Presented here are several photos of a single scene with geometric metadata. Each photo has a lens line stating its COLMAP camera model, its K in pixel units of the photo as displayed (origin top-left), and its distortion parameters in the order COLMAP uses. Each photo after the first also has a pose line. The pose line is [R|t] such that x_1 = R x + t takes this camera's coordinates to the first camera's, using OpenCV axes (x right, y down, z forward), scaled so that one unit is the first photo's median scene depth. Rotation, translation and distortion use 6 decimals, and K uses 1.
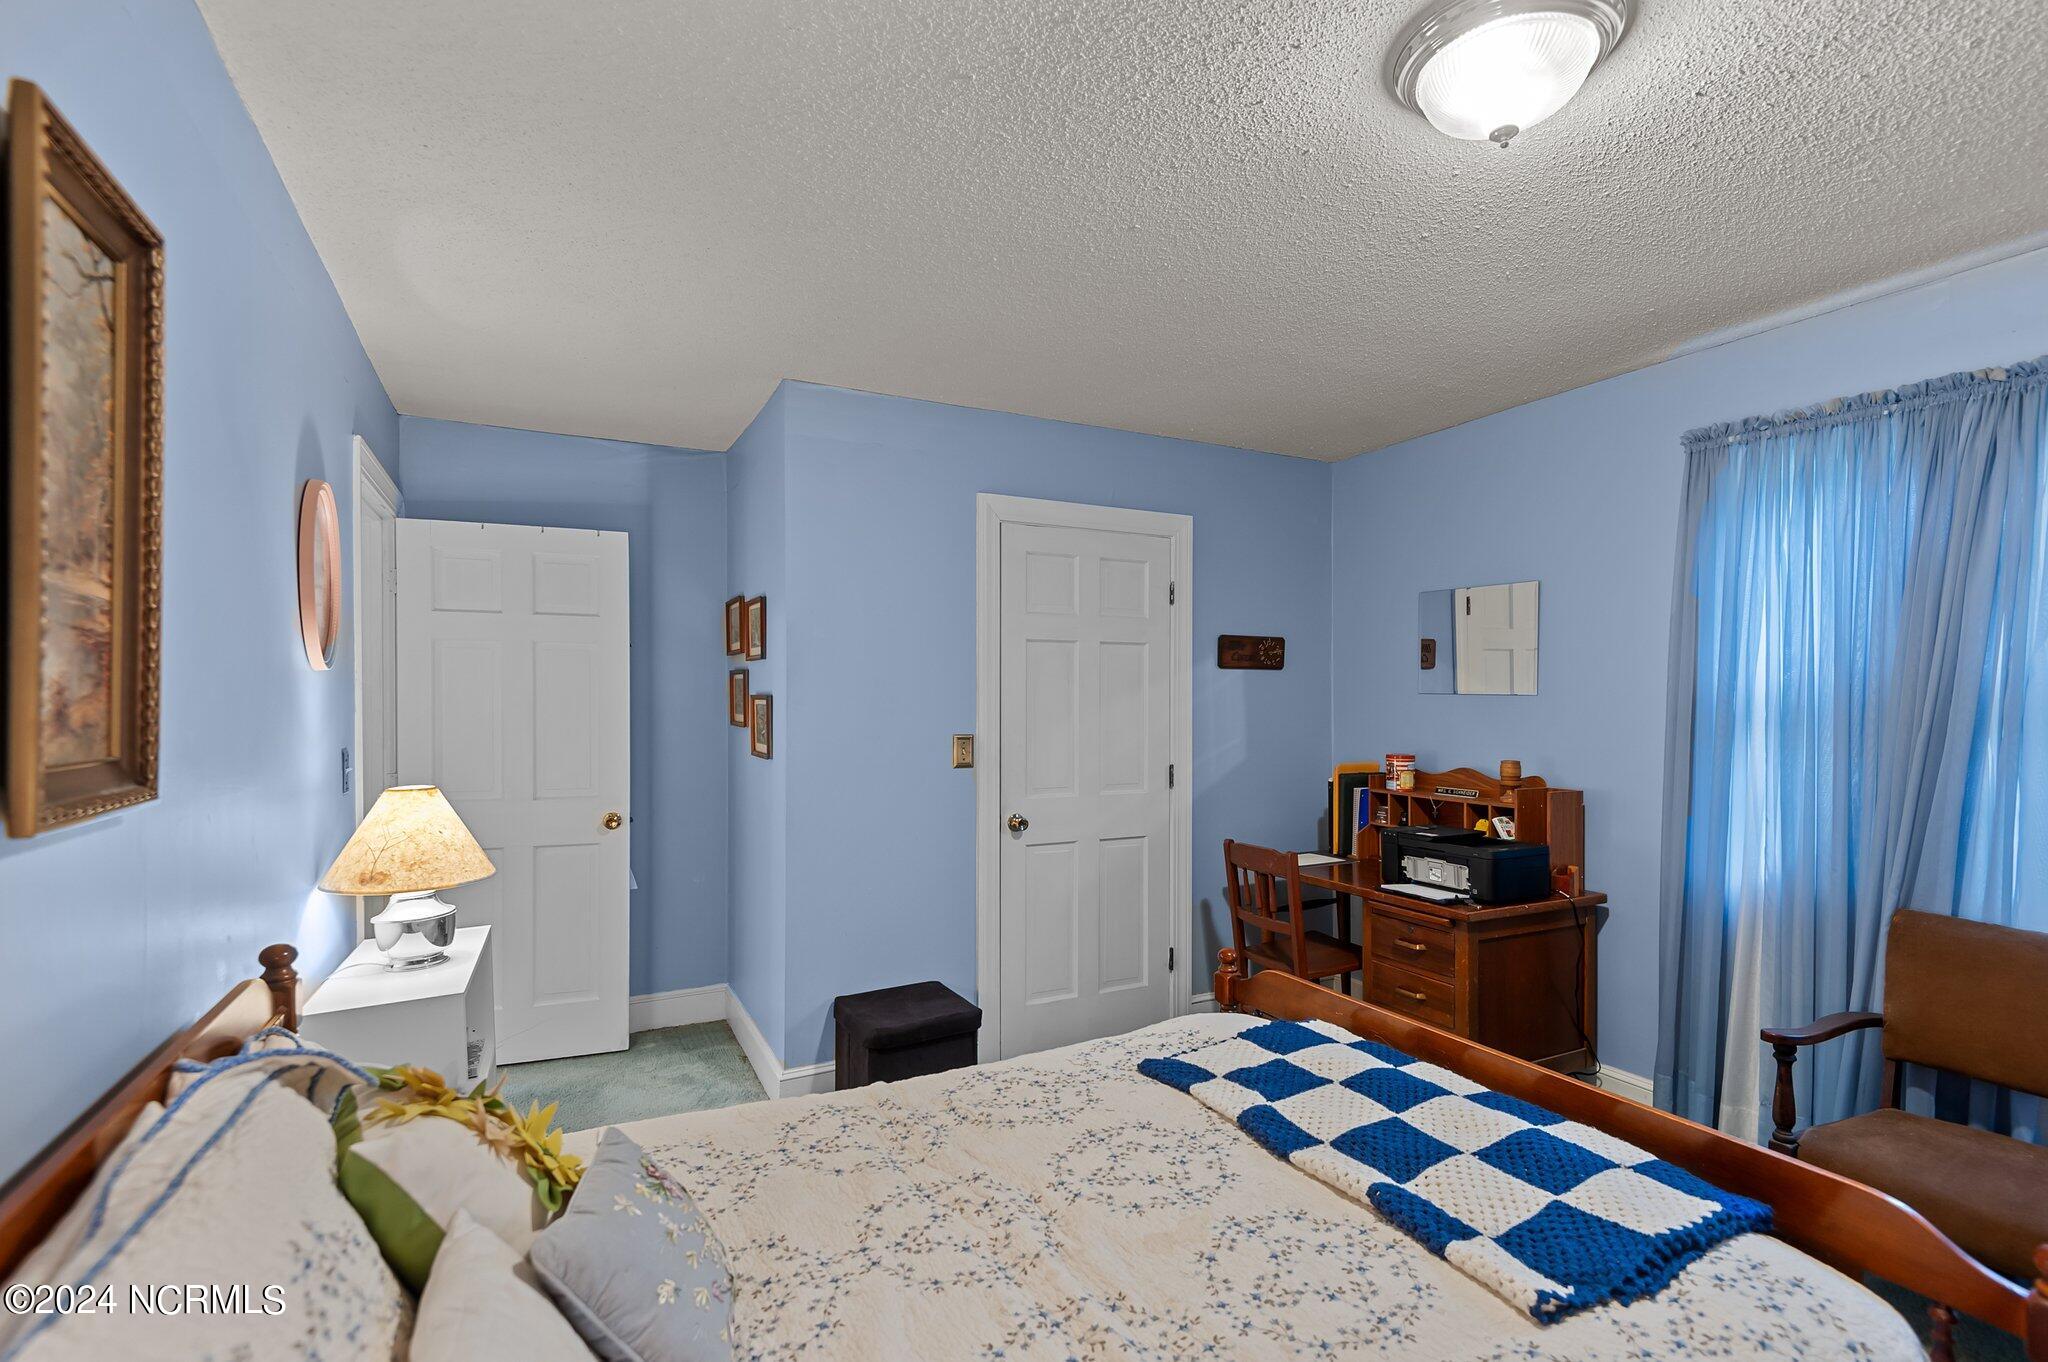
lens RADIAL K [[934.3, 0, 1022.4], [0, 934.3, 702.3], [0, 0, 1]] dist [0.026278, -0.000301]
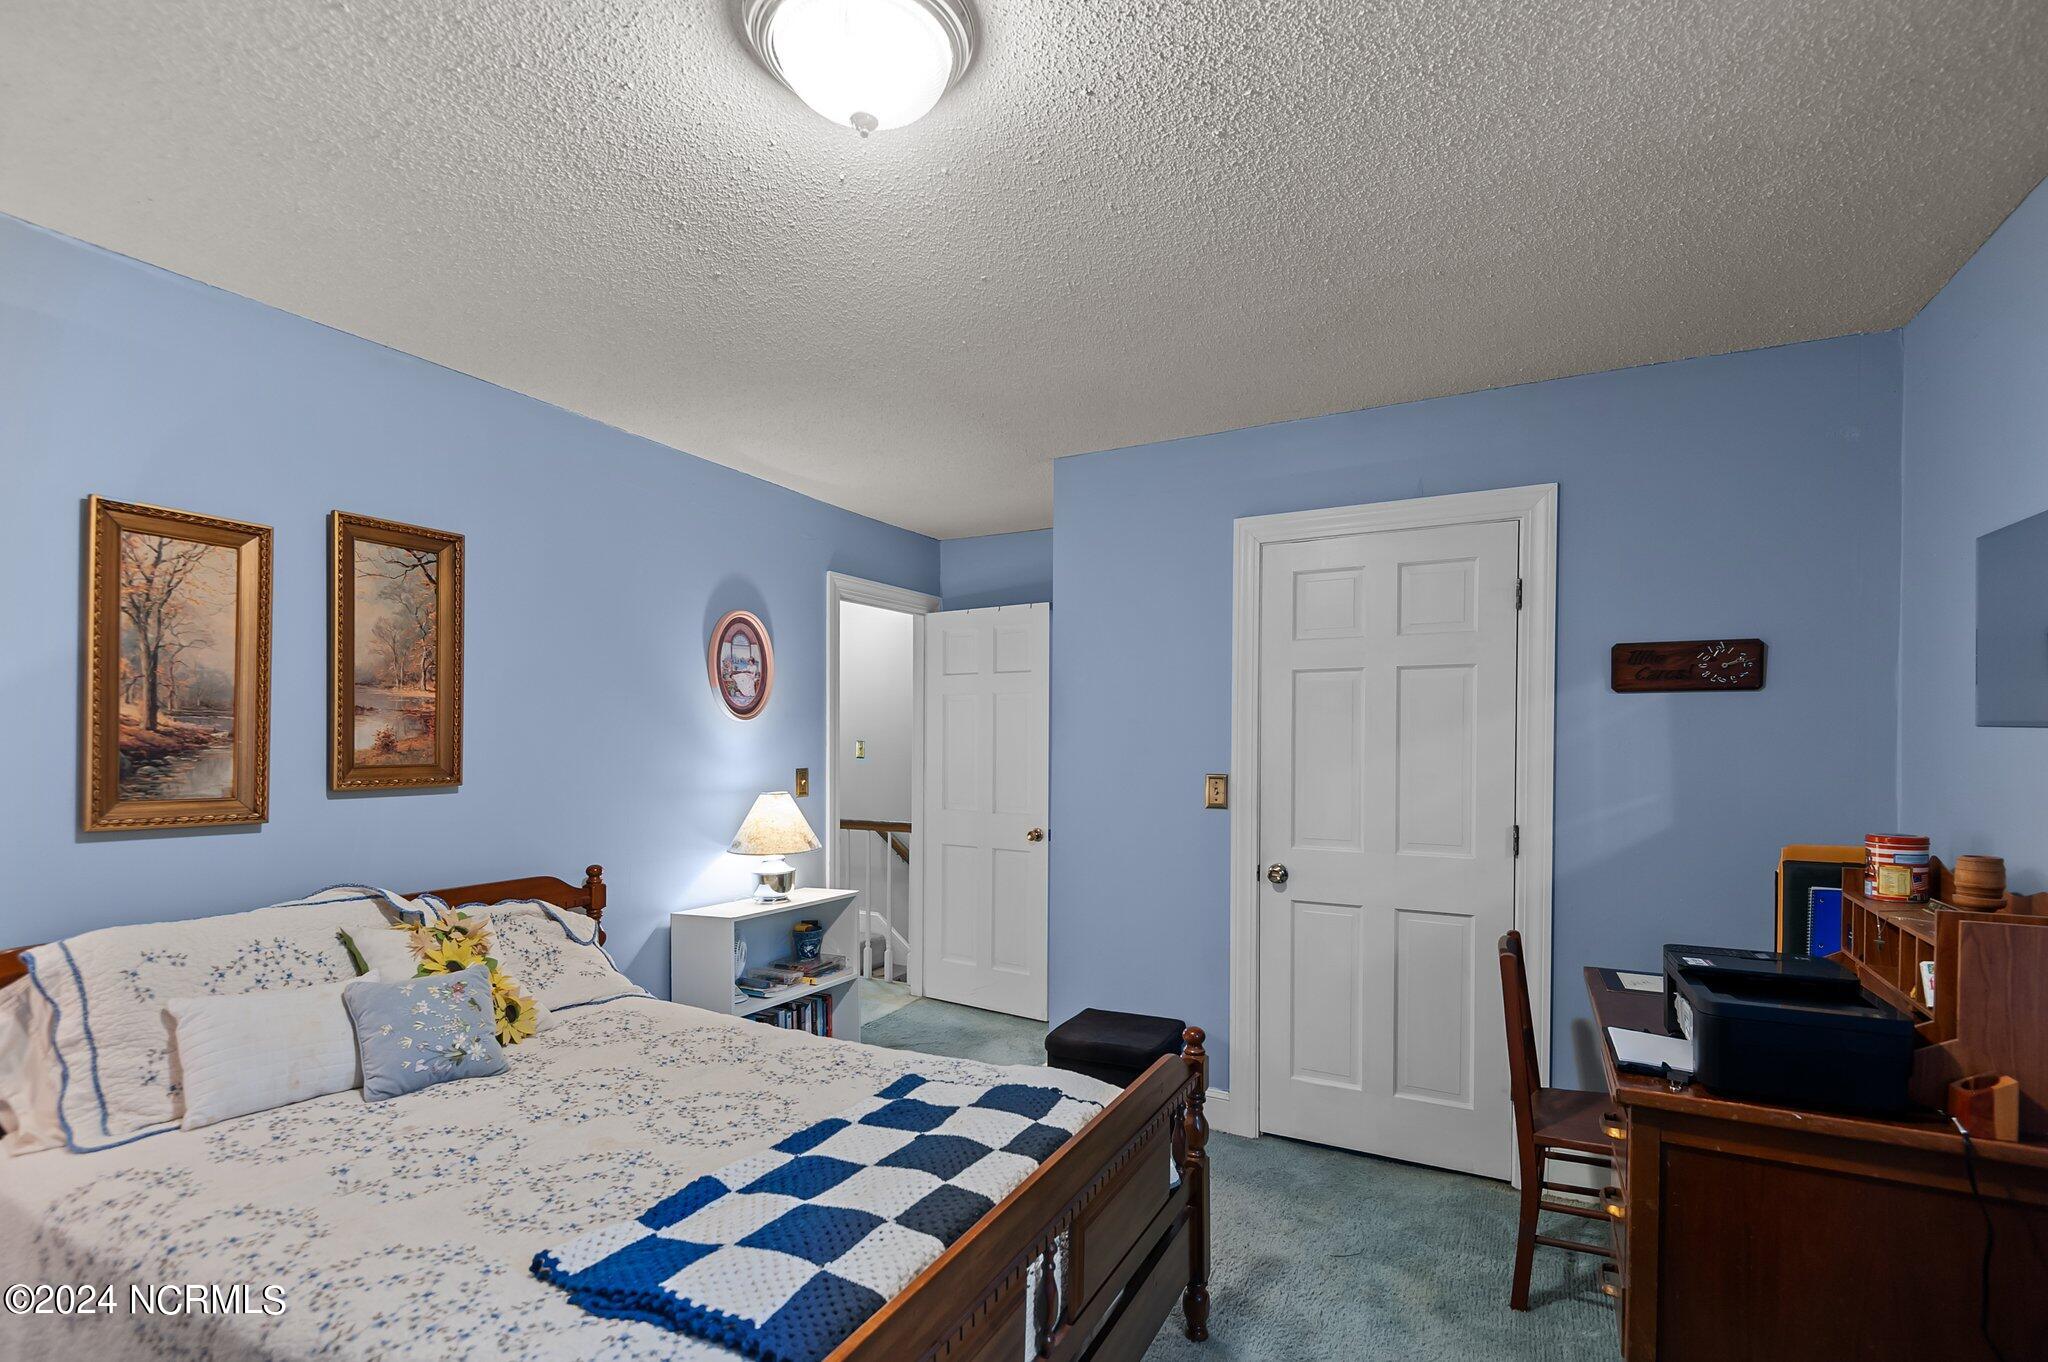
lens RADIAL K [[947.3, 0, 1022.5], [0, 947.3, 744.2], [0, 0, 1]] dist [0.003282, 0.000127]
pose [[0.580638, 0.004639, -0.814149, 0.589898], [-0.003596, 0.999989, 0.003133, 0.001665], [0.814154, 0.001109, 0.580648, 0.263075]]
